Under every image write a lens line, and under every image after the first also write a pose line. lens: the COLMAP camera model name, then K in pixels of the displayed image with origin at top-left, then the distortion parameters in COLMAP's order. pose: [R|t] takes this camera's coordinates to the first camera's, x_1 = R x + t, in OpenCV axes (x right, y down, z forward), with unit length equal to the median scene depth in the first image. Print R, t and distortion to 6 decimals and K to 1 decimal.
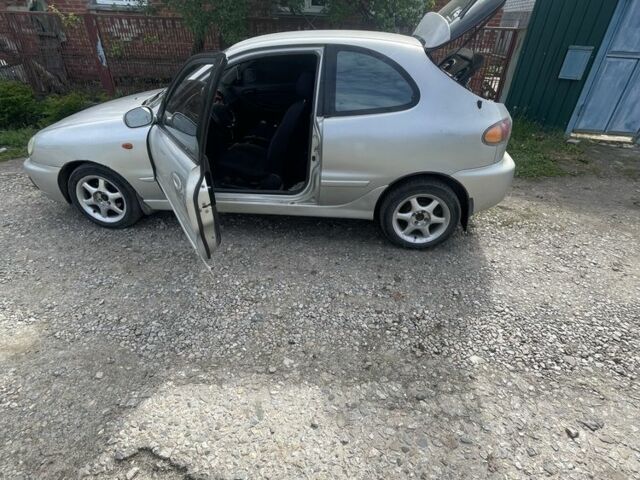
lens RADIAL K [[364.2, 0, 320.0], [0, 364.2, 240.0], [0, 0, 1]] dist [-0.003817, 0.001118]
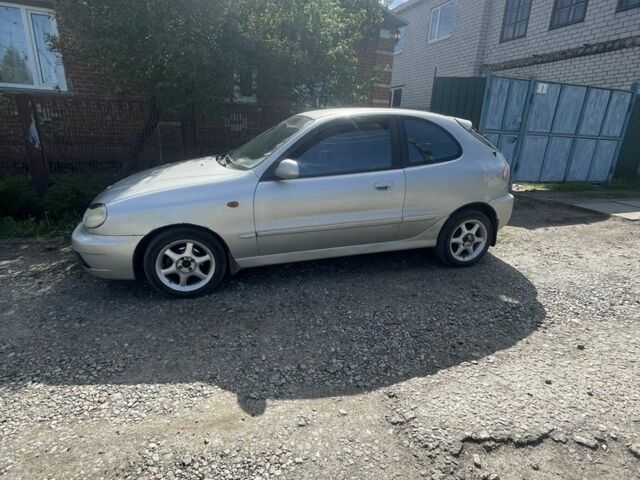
lens RADIAL K [[364.2, 0, 320.0], [0, 364.2, 240.0], [0, 0, 1]] dist [-0.003817, 0.001118]
pose [[0.914487, -0.117985, 0.387030, -0.686739], [0.198897, 0.964076, -0.176063, 0.061532], [-0.352353, 0.237986, 0.905102, 0.020713]]
